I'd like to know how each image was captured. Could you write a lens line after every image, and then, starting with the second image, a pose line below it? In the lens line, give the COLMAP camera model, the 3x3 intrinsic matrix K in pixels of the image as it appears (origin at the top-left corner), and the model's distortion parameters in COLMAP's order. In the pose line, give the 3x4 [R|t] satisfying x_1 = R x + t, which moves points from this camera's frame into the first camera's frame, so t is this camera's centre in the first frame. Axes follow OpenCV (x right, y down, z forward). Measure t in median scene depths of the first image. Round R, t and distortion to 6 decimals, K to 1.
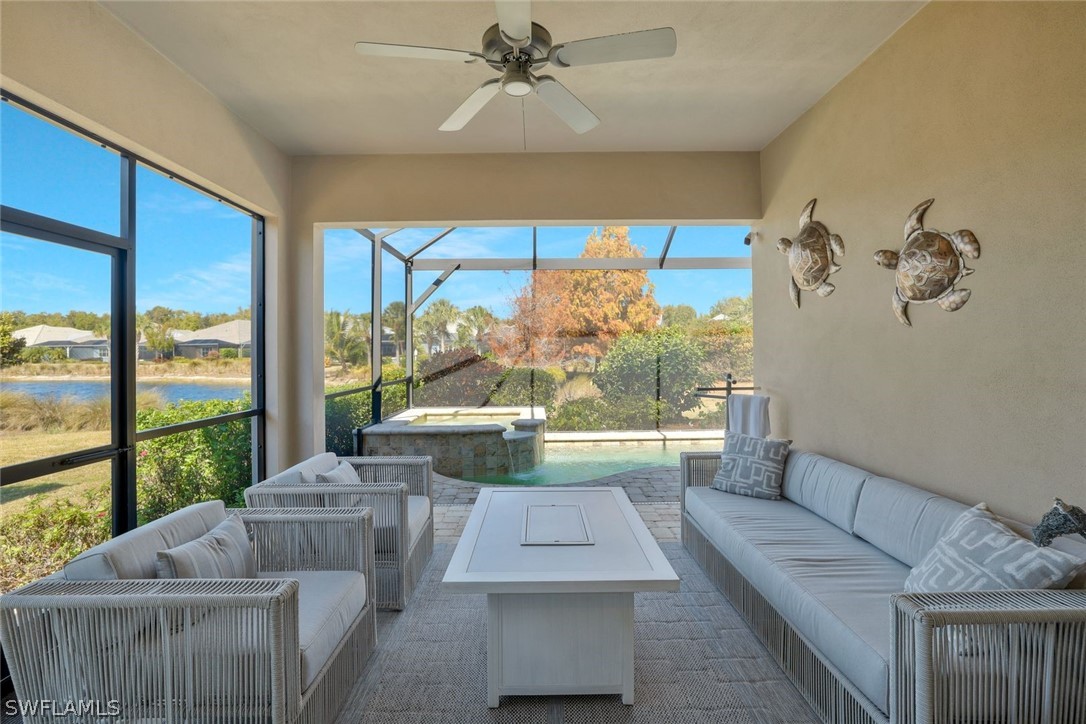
lens RADIAL K [[483.6, 0, 537.3], [0, 483.6, 354.3], [0, 0, 1]] dist [-0.057273, 0.025727]
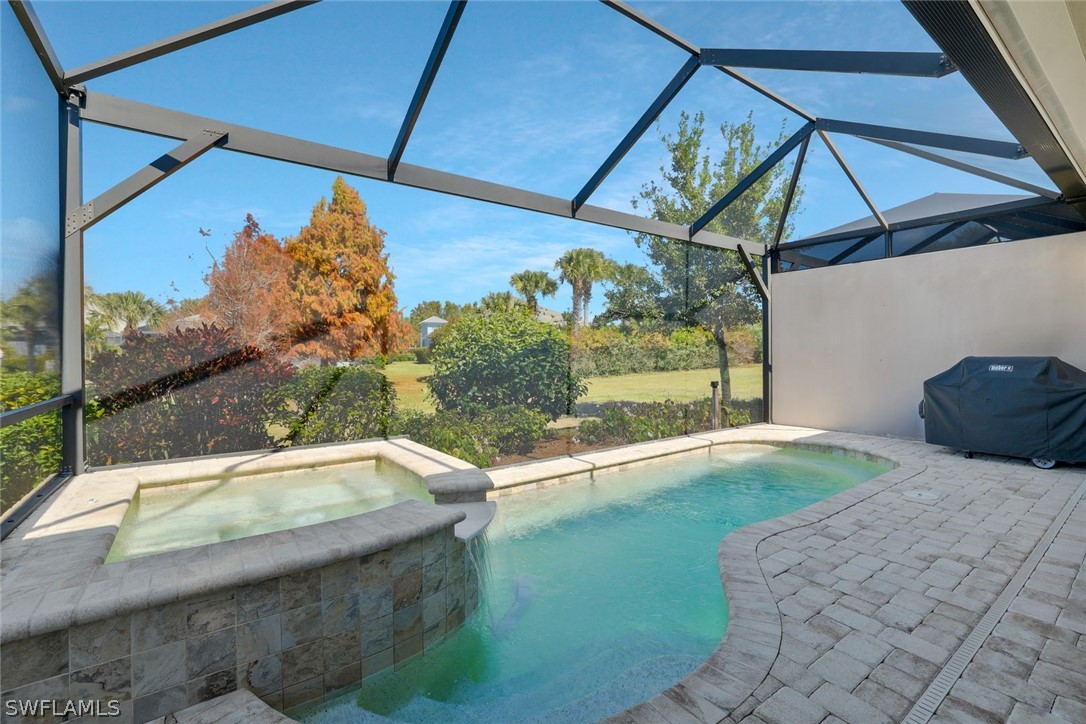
lens RADIAL K [[483.6, 0, 537.3], [0, 483.6, 354.3], [0, 0, 1]] dist [-0.057273, 0.025727]
pose [[0.814865, 0.000820, 0.579650, -0.171840], [0.003820, 0.999970, -0.006784, 0.019805], [-0.579638, 0.007742, 0.814837, 0.457011]]
